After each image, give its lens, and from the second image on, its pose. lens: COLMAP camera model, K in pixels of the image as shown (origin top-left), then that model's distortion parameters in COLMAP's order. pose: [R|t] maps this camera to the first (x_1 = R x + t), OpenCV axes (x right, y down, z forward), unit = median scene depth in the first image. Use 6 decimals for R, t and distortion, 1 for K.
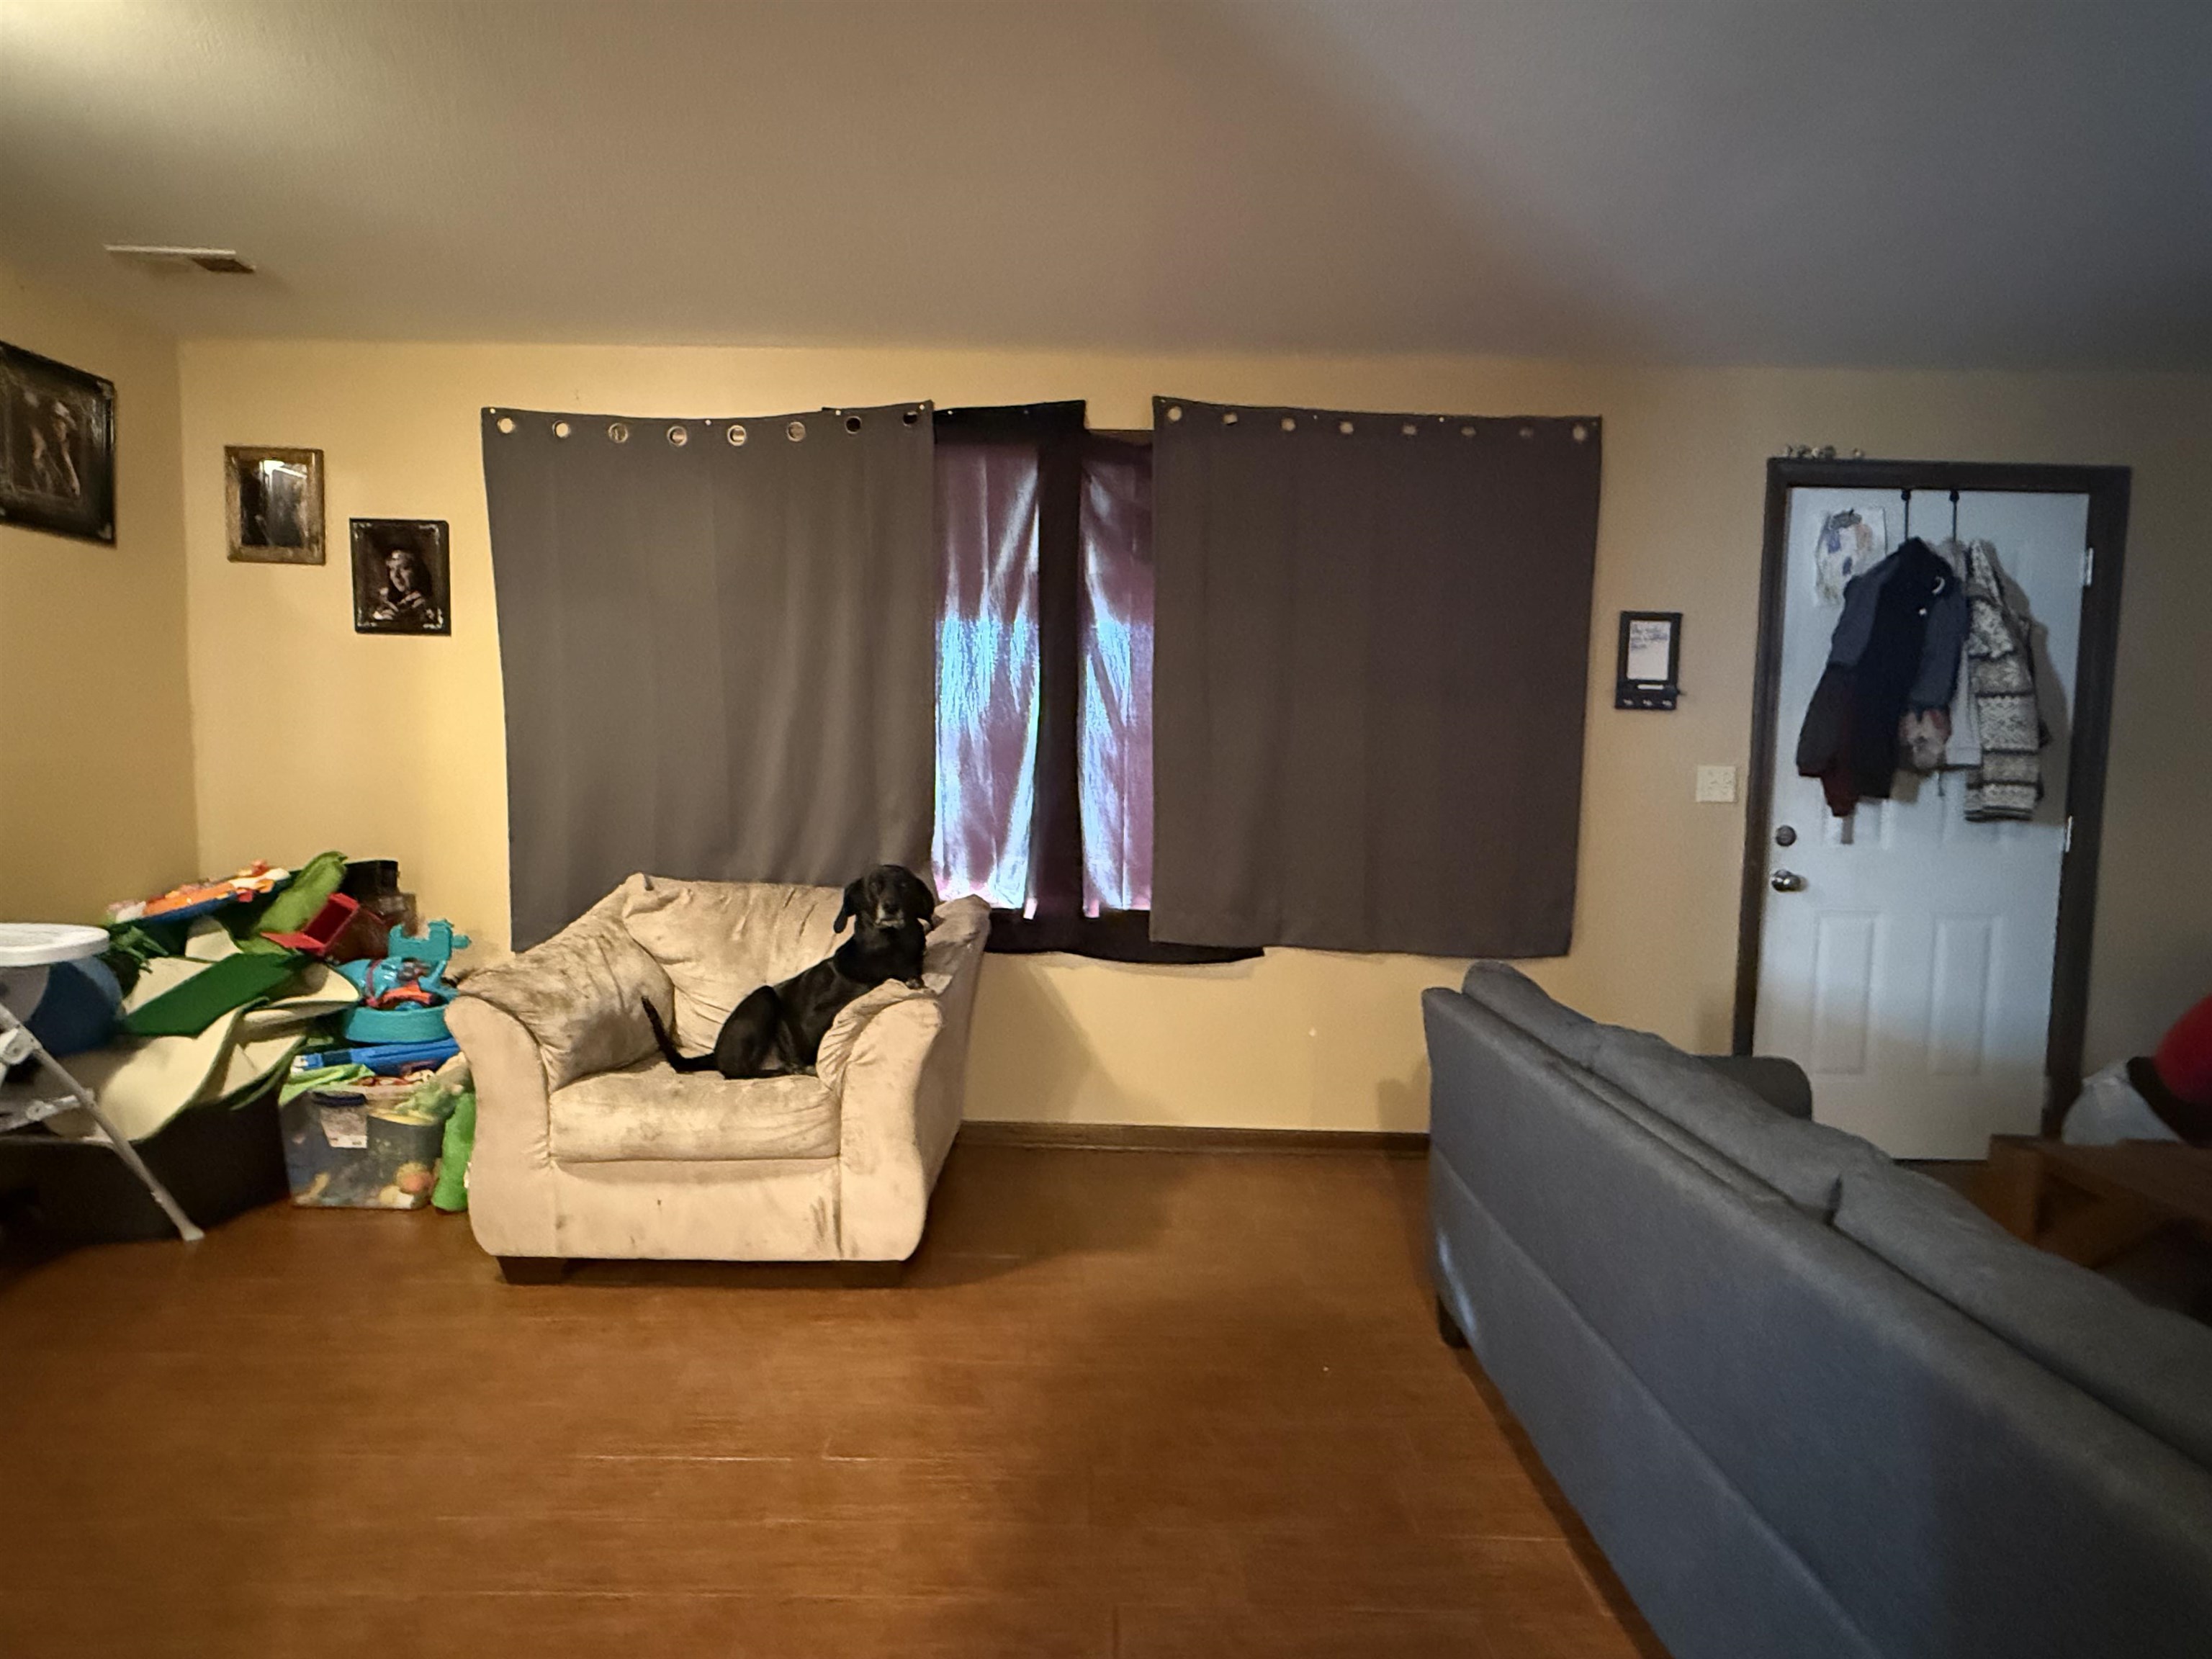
lens RADIAL K [[1111.0, 0, 1095.4], [0, 1111.0, 827.1], [0, 0, 1]] dist [-0.000878, 0.000124]
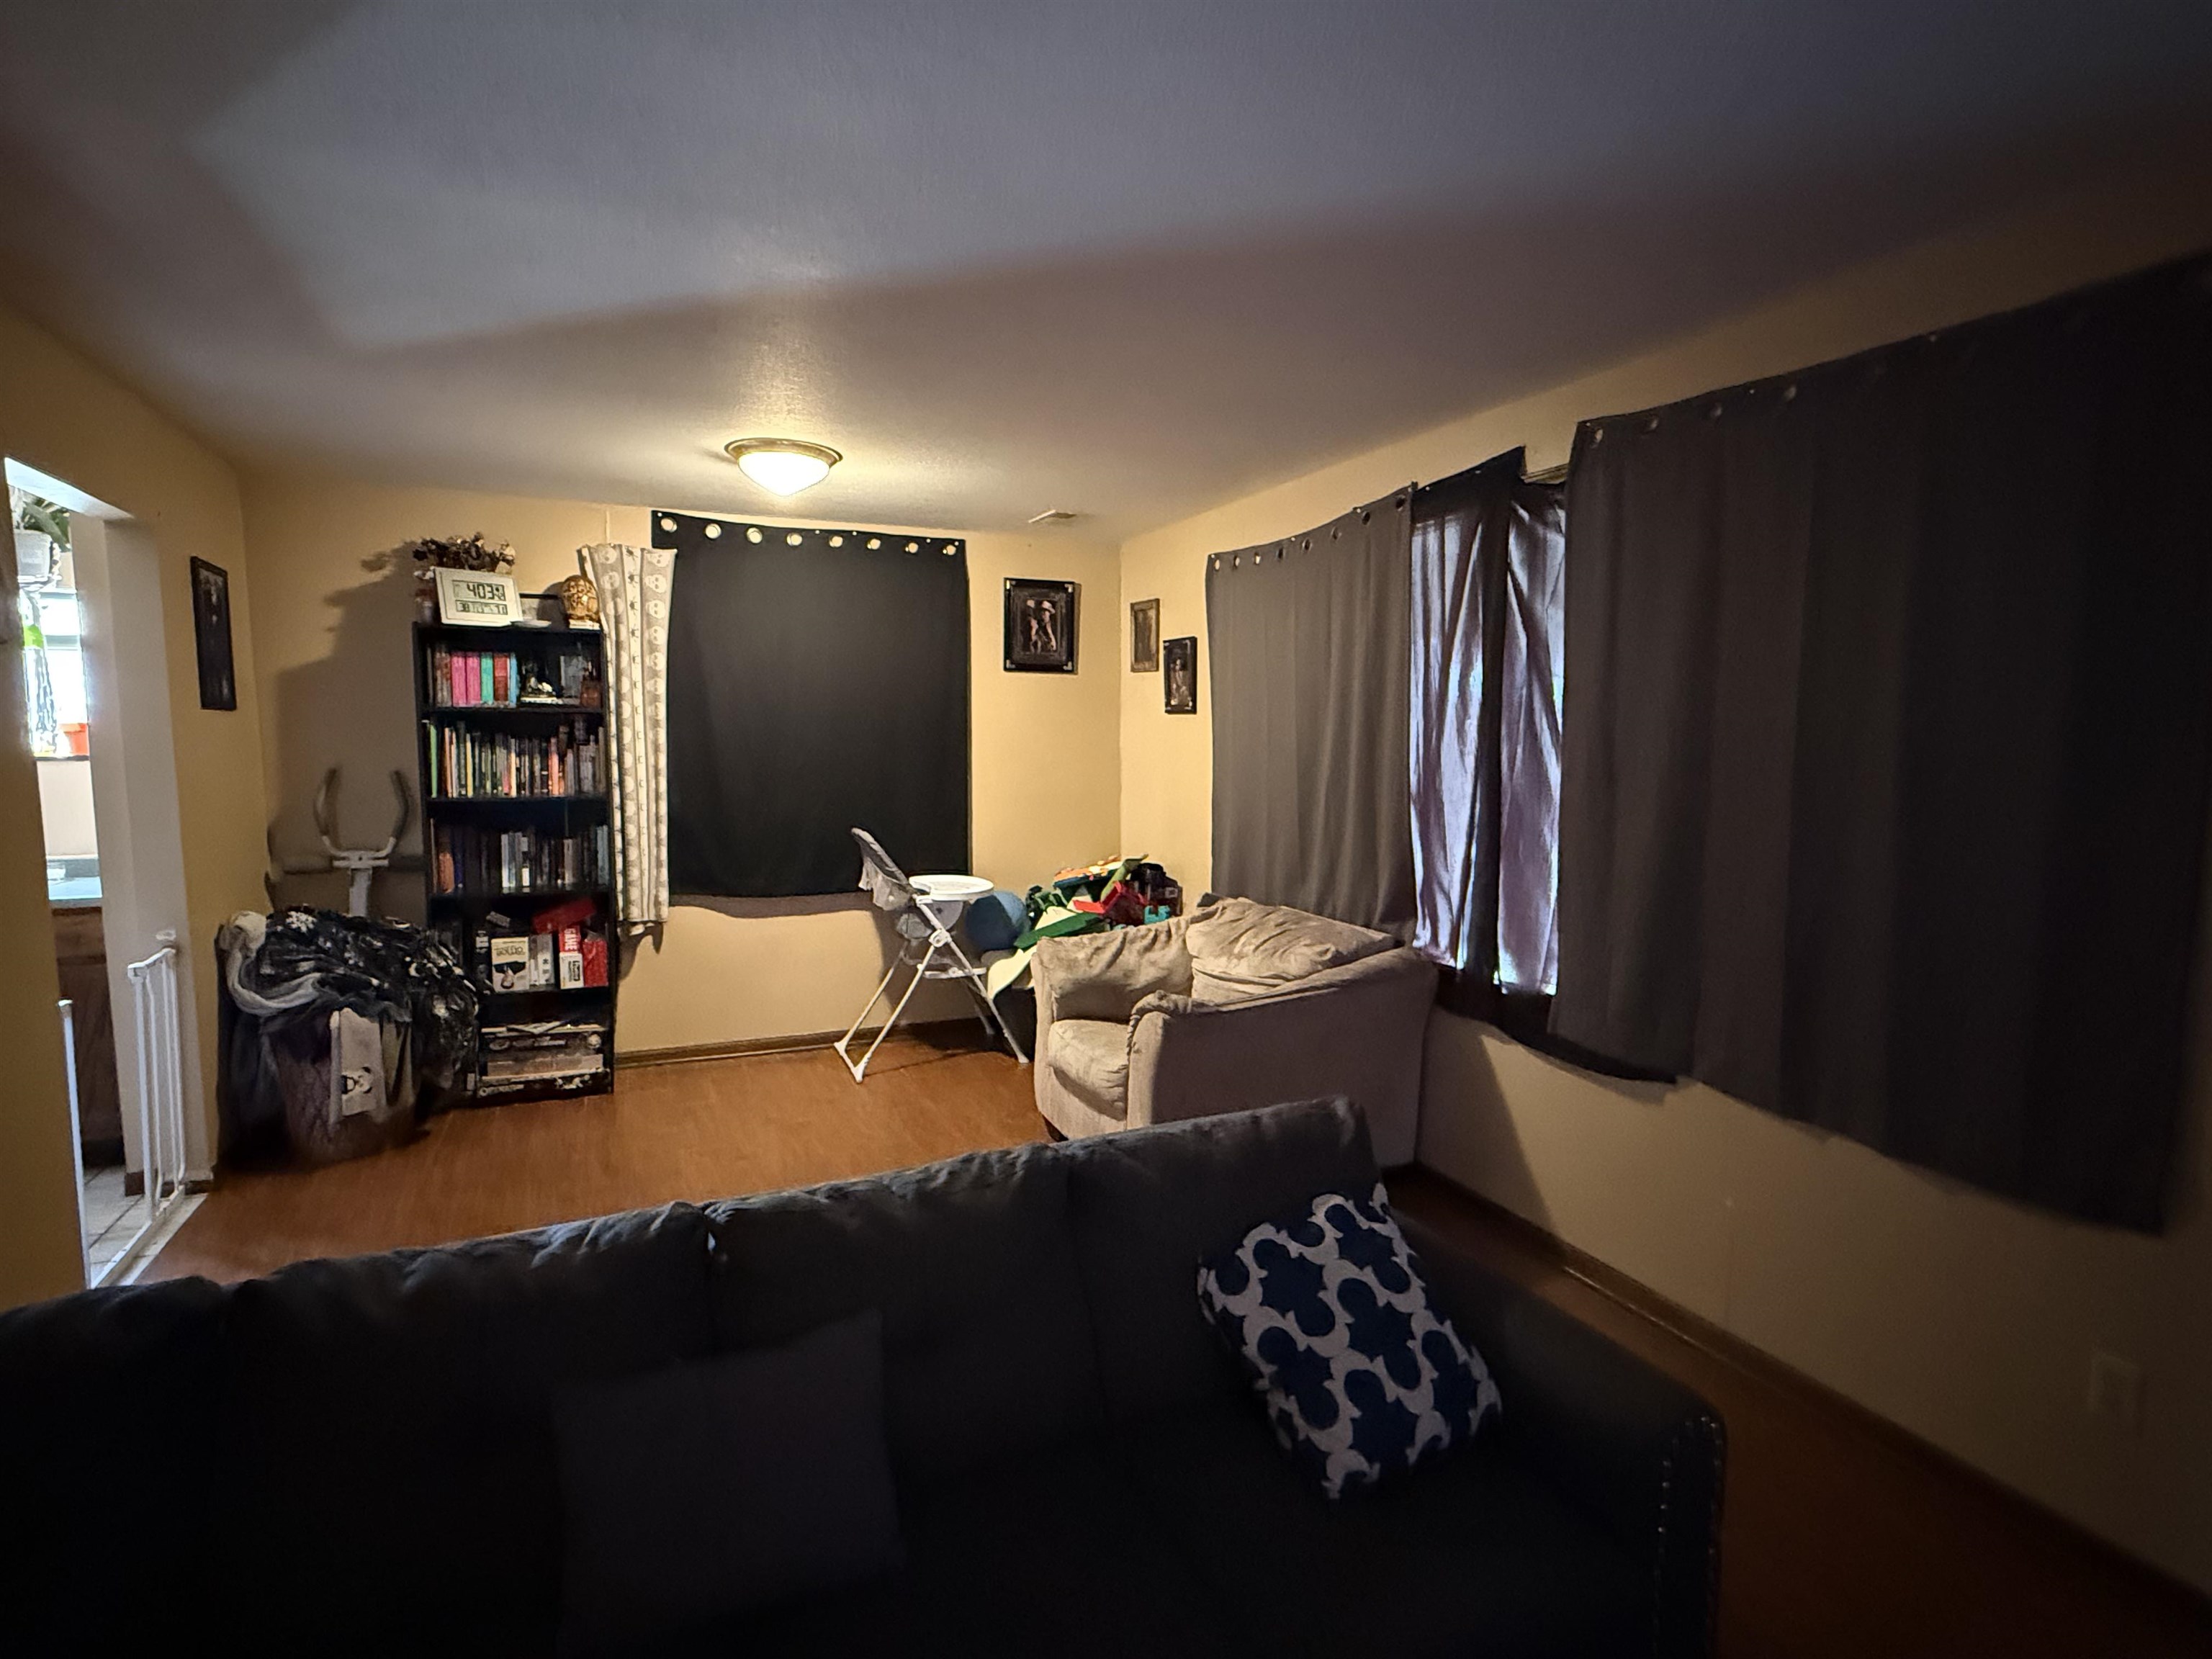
lens RADIAL K [[1111.0, 0, 1102.0], [0, 1111.0, 825.4], [0, 0, 1]] dist [-0.000878, 0.000124]
pose [[0.405859, 0.062354, -0.911806, 0.725455], [-0.057172, 0.997448, 0.042763, -0.083169], [0.912146, 0.034774, 0.408388, 0.301883]]
